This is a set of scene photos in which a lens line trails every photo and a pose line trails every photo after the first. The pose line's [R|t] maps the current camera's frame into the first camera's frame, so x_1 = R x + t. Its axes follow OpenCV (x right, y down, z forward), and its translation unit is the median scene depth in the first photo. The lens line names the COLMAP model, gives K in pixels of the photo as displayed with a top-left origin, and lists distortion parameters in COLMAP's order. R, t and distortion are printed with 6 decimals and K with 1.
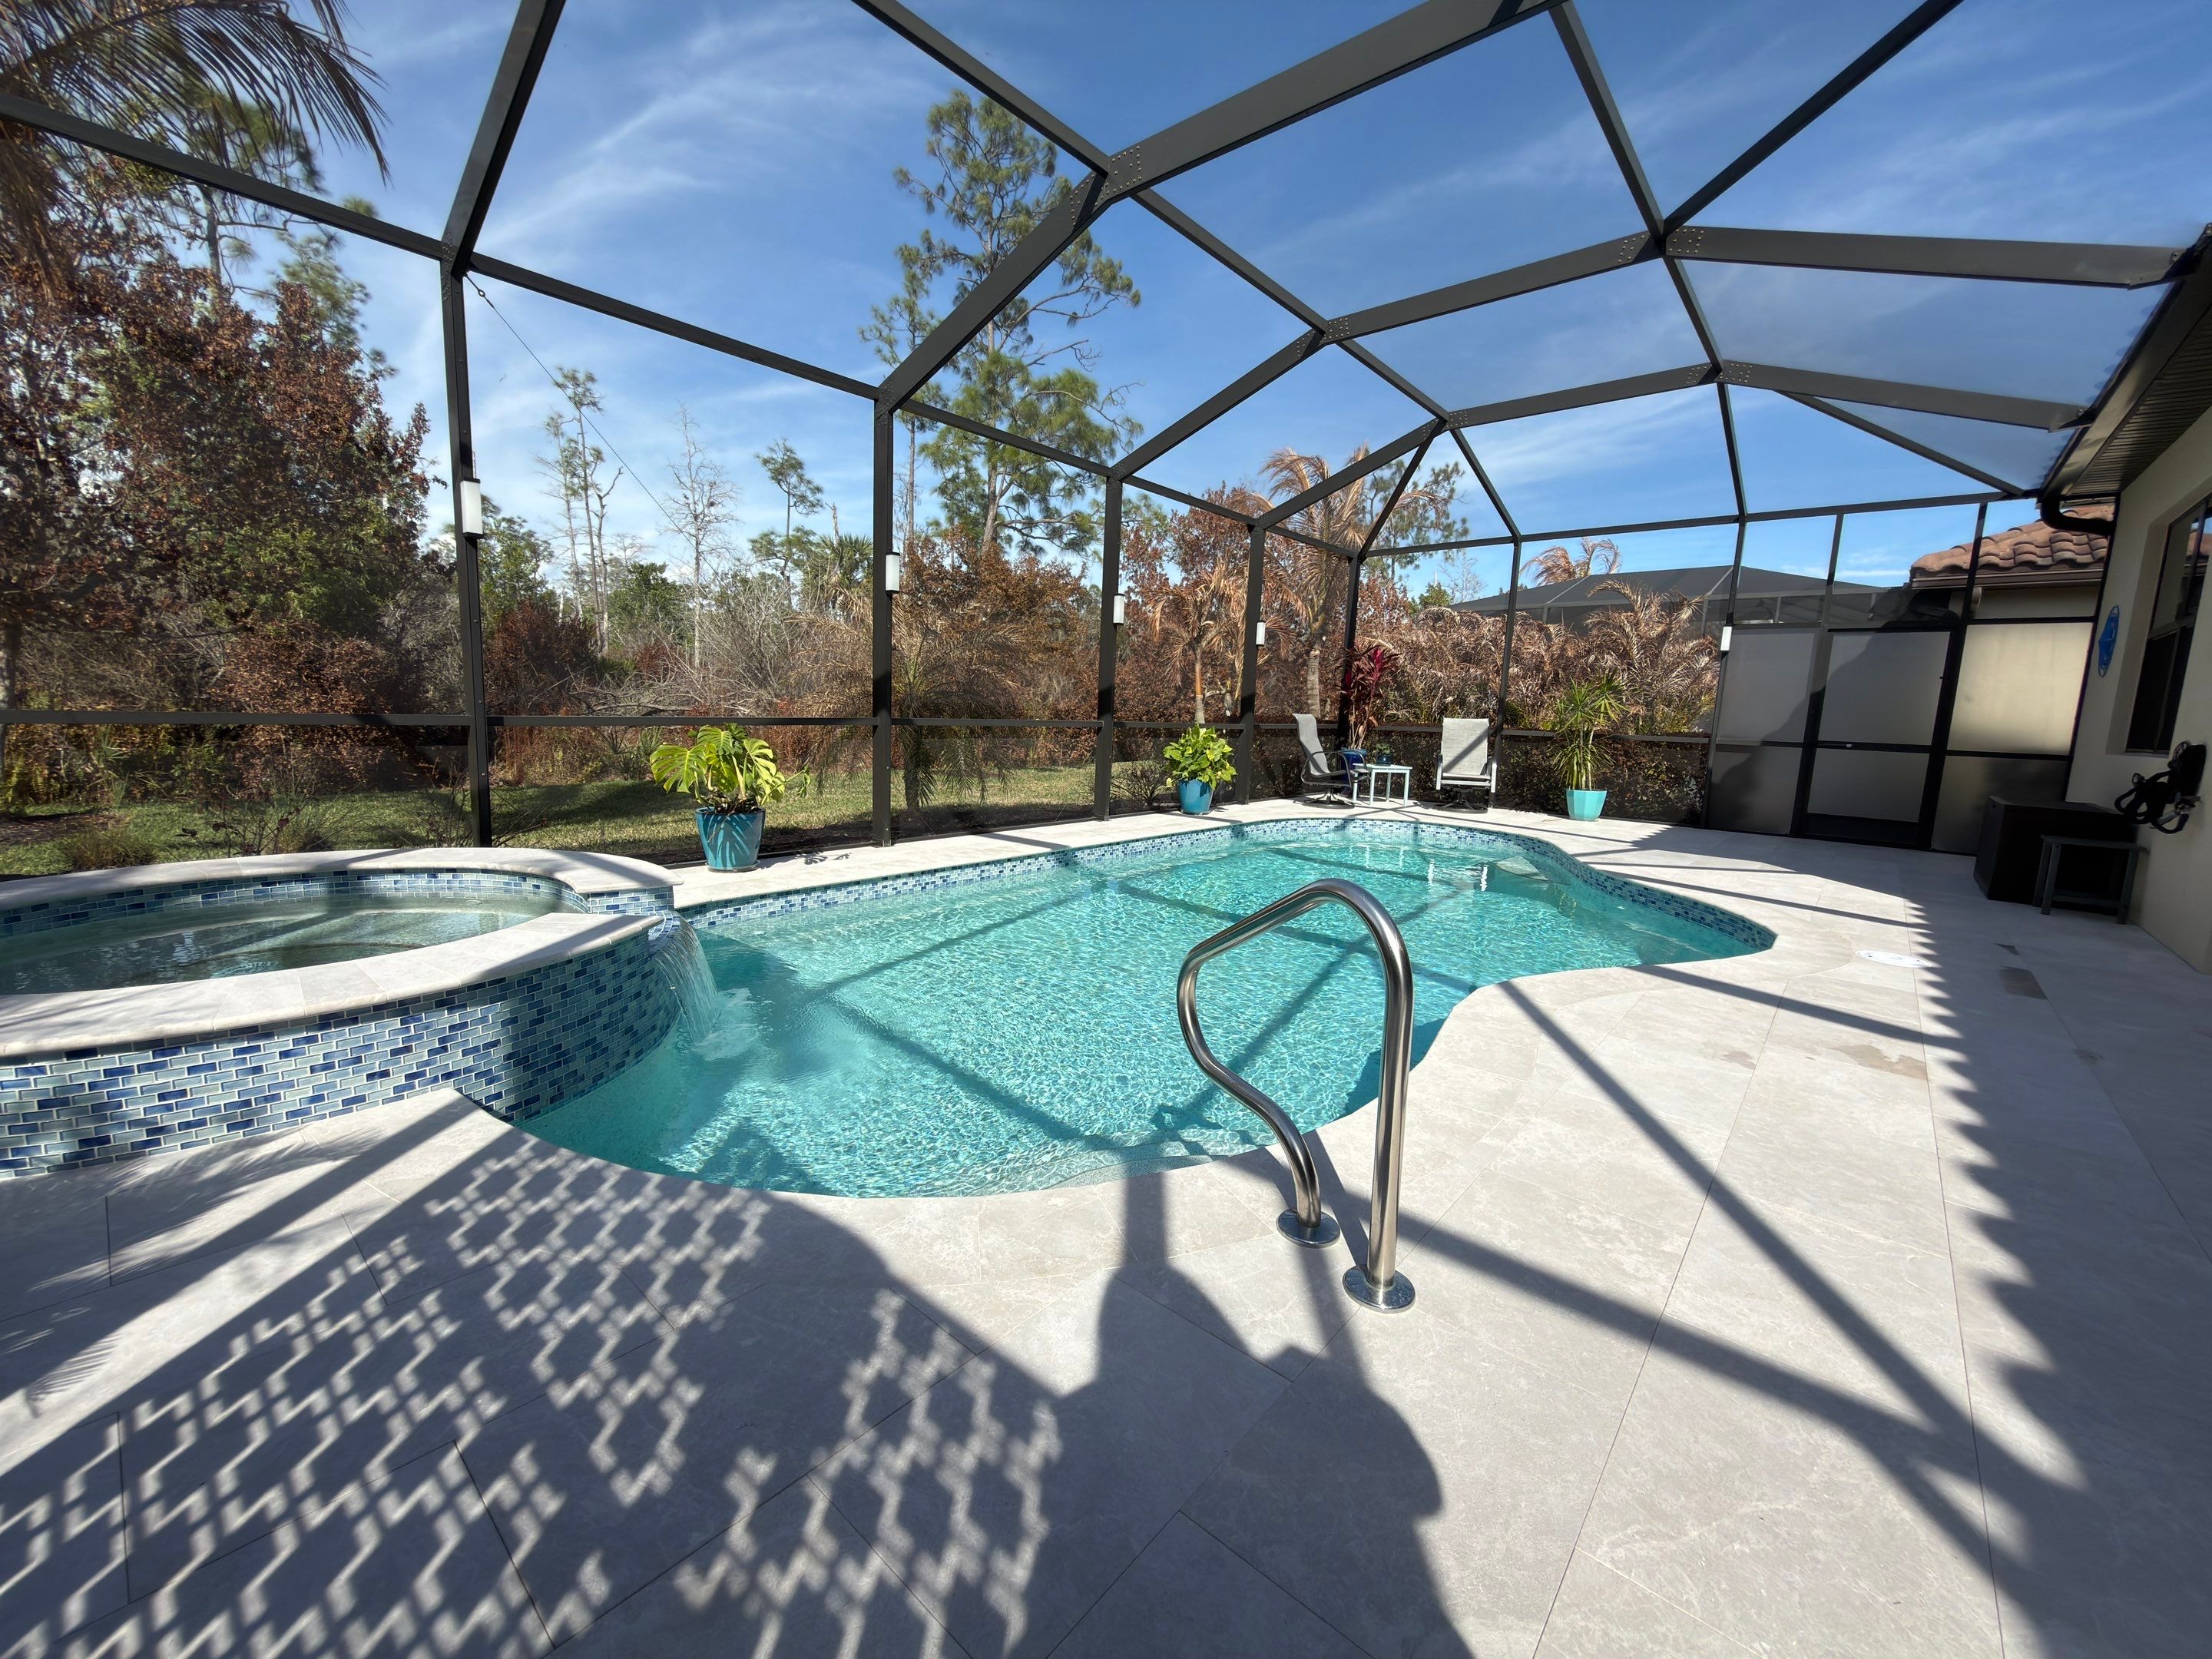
lens RADIAL K [[883.8, 0, 1105.0], [0, 883.8, 834.3], [0, 0, 1]] dist [-0.002071, 0.000818]
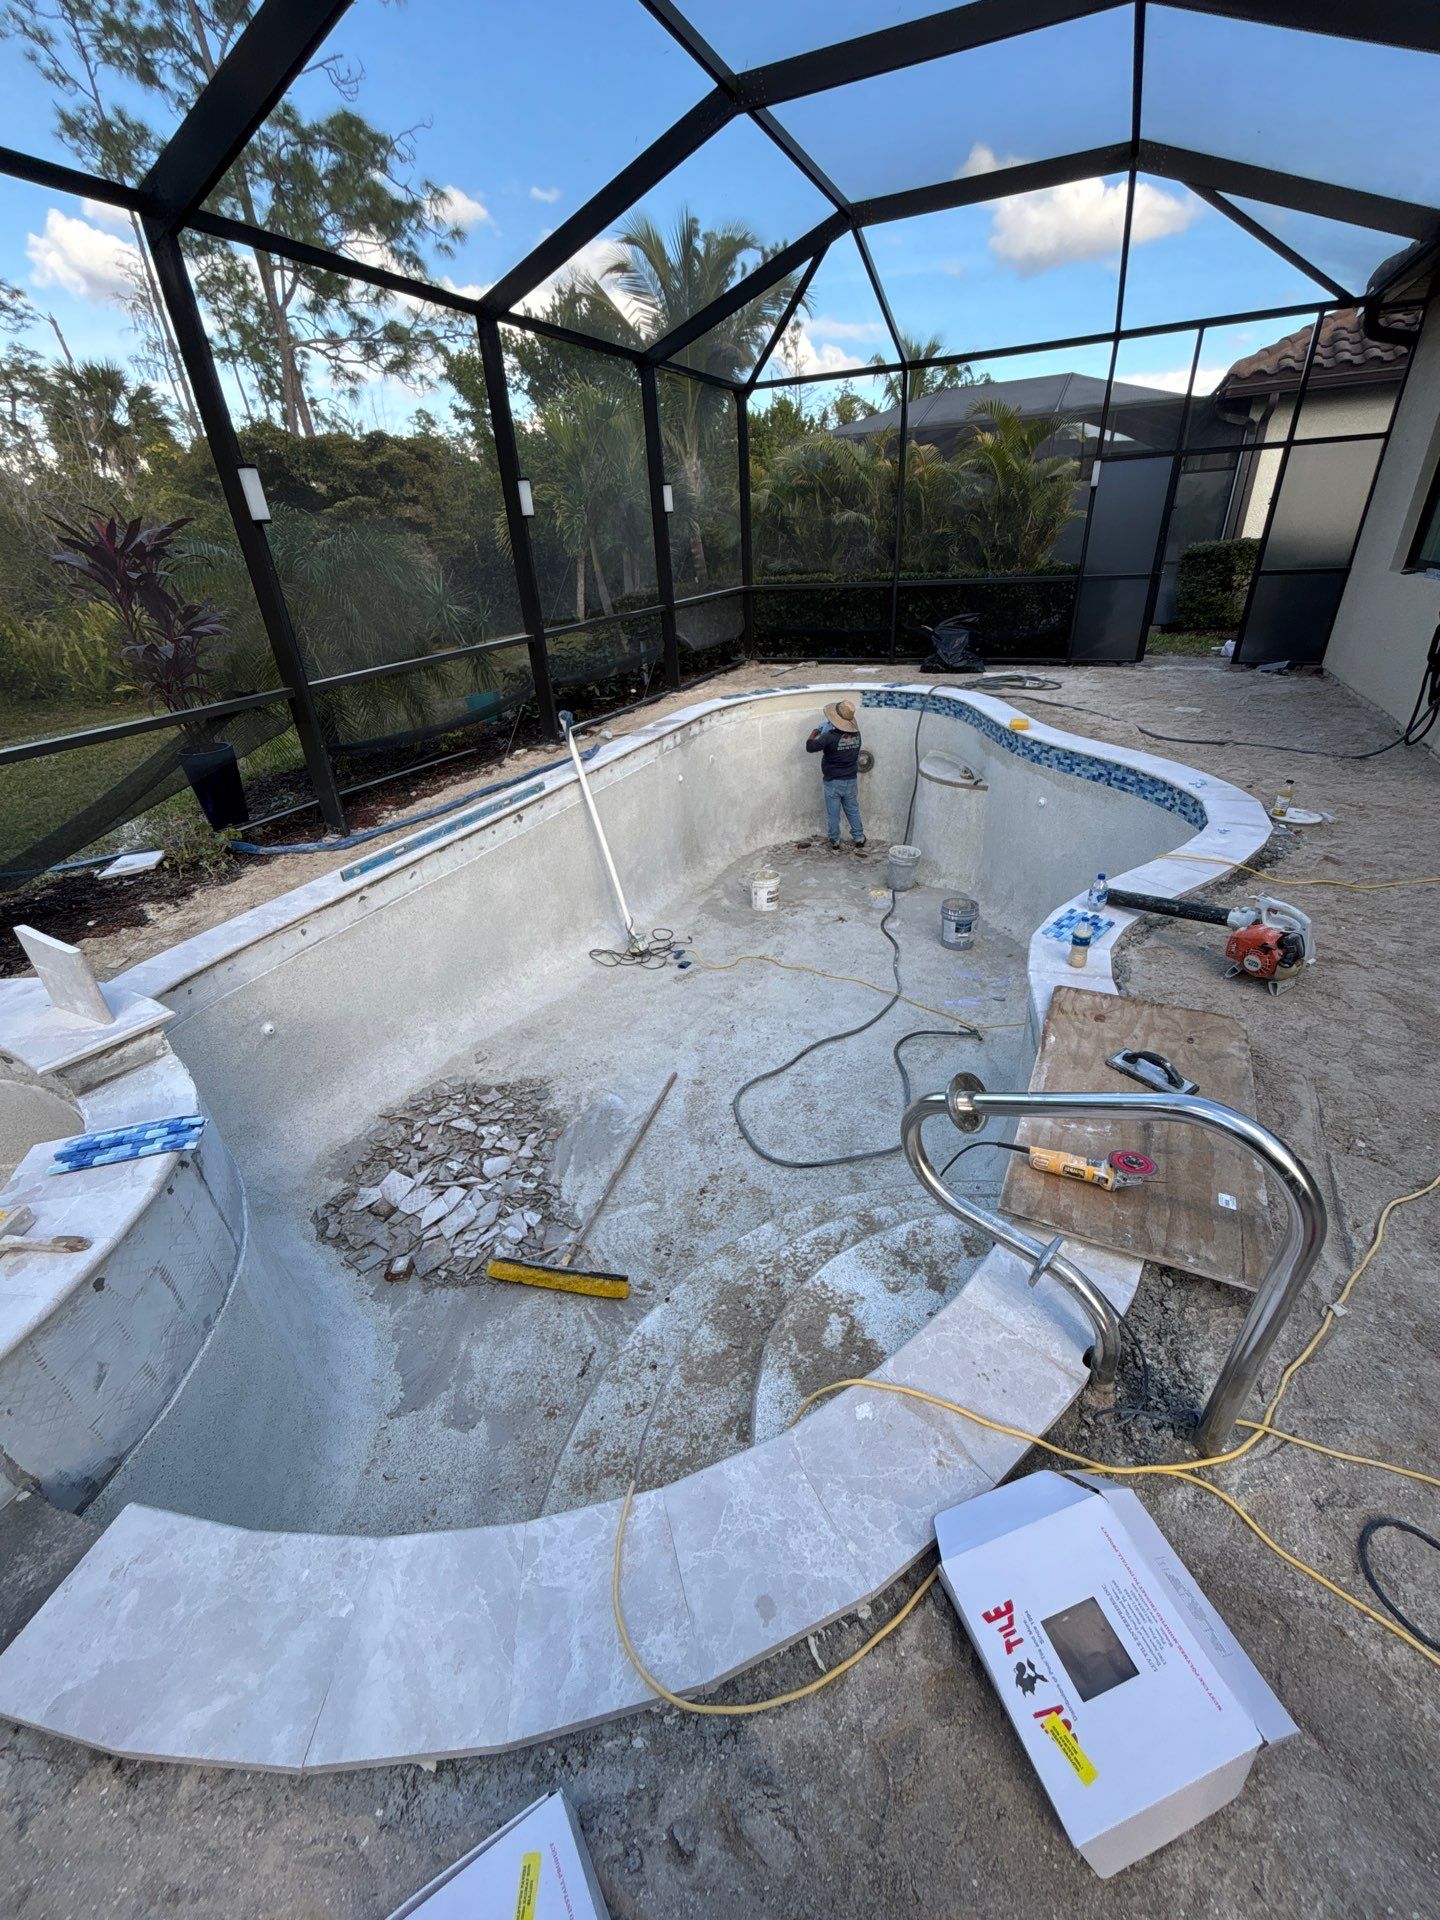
lens RADIAL K [[767.2, 0, 726.5], [0, 767.2, 960.8], [0, 0, 1]] dist [-0.002071, 0.000818]
pose [[0.950094, -0.222022, 0.219153, -0.079997], [0.129707, 0.920031, 0.369757, -0.105790], [-0.283722, -0.322878, 0.902913, 0.131106]]
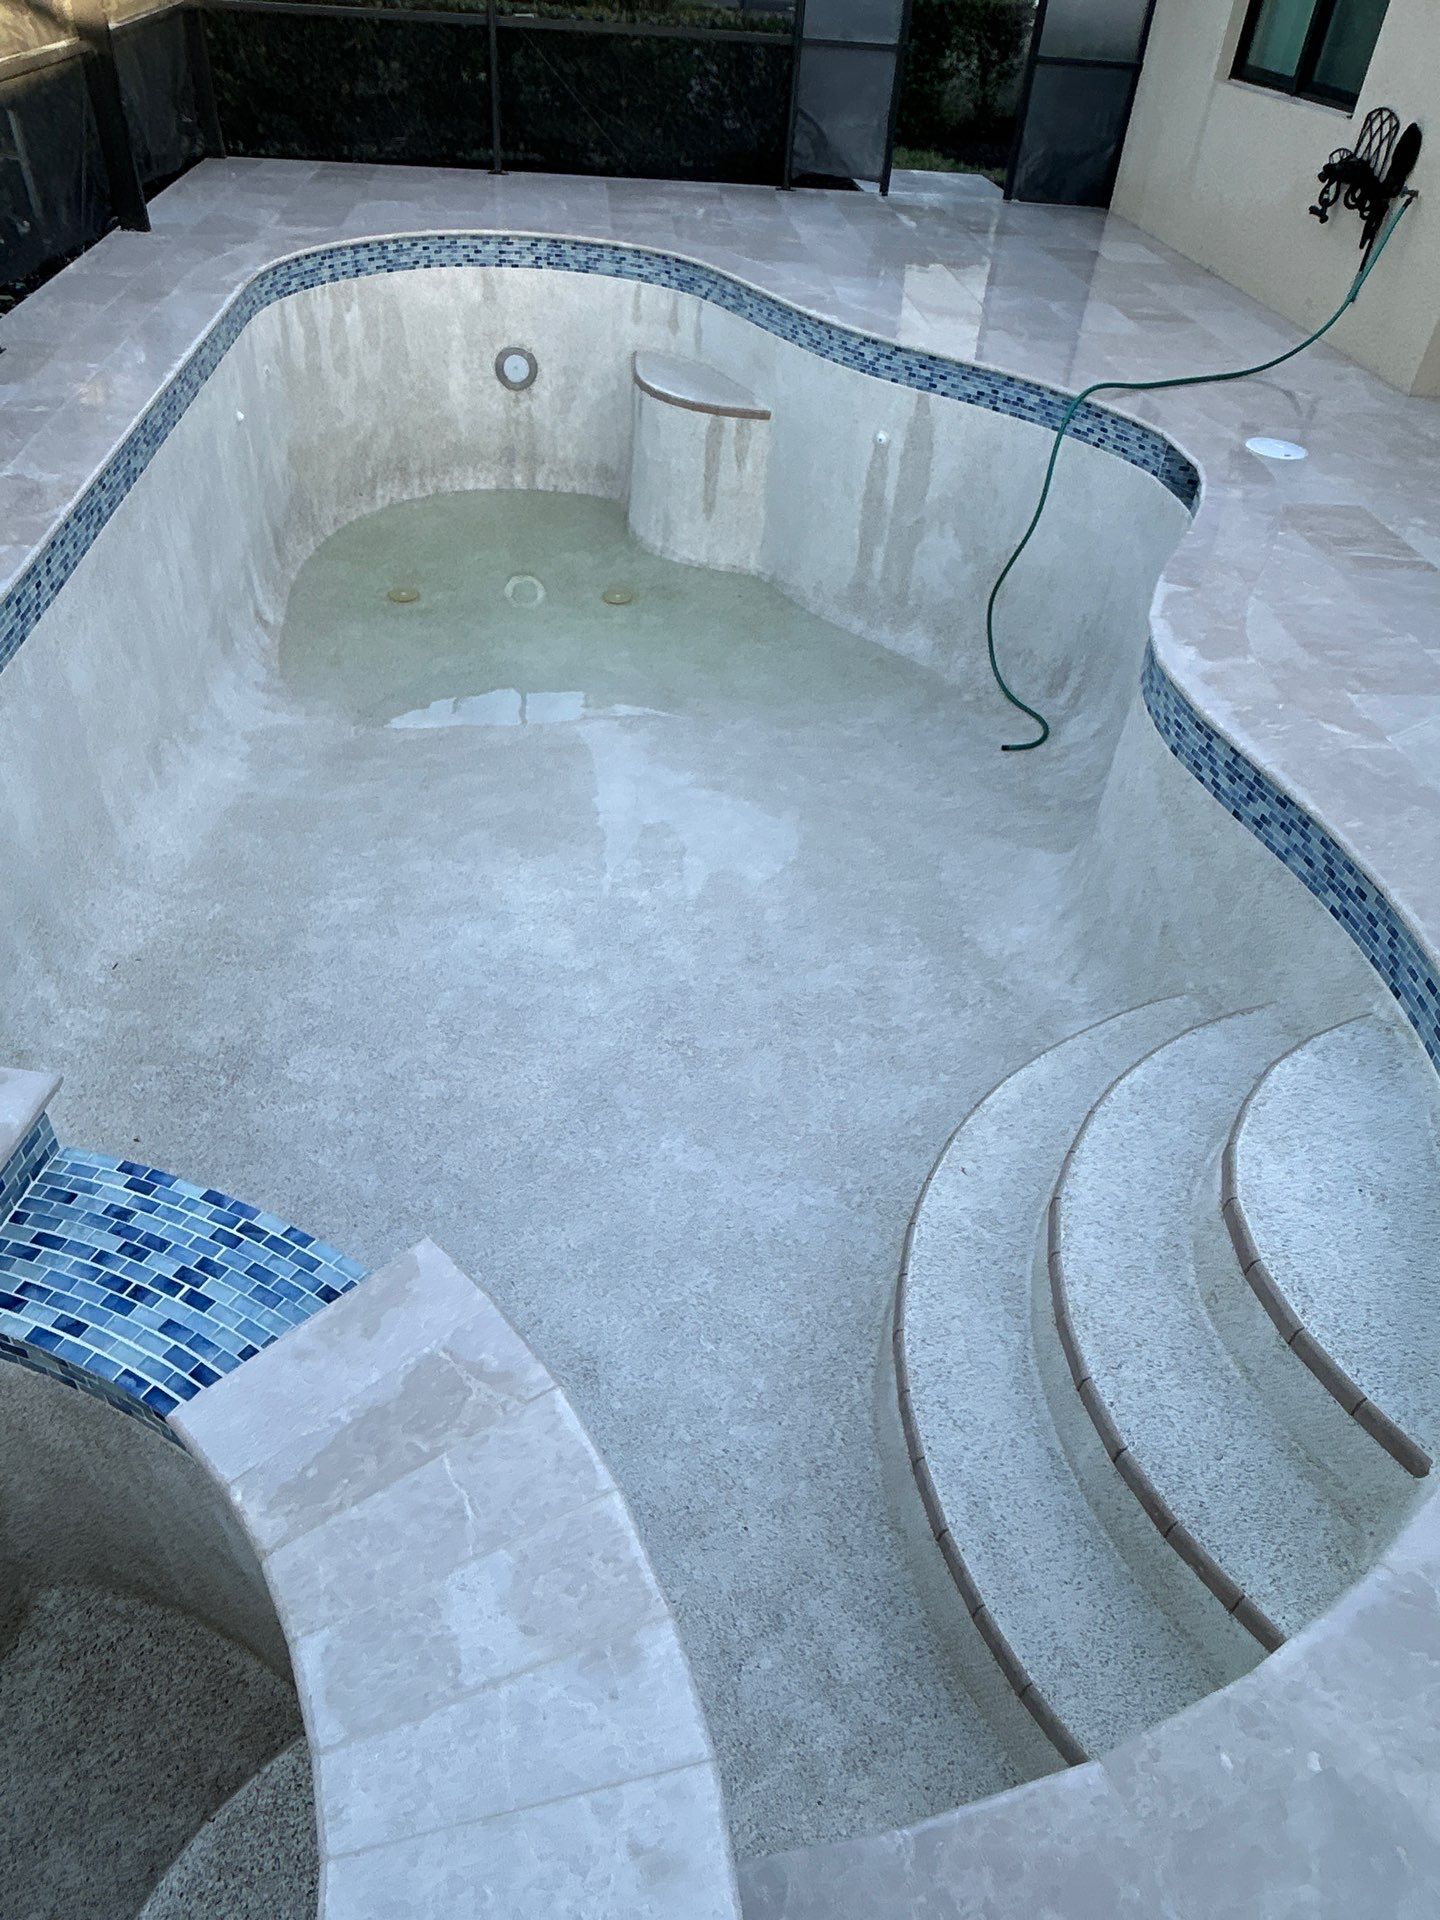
lens RADIAL K [[1267.8, 0, 721.4], [0, 1267.8, 949.1], [0, 0, 1]] dist [-0.001103, -0.003710]
pose [[0.693855, -0.457496, 0.556114, -0.308074], [0.065921, 0.809368, 0.583590, -0.157023], [-0.717091, -0.368267, 0.591743, 0.282060]]
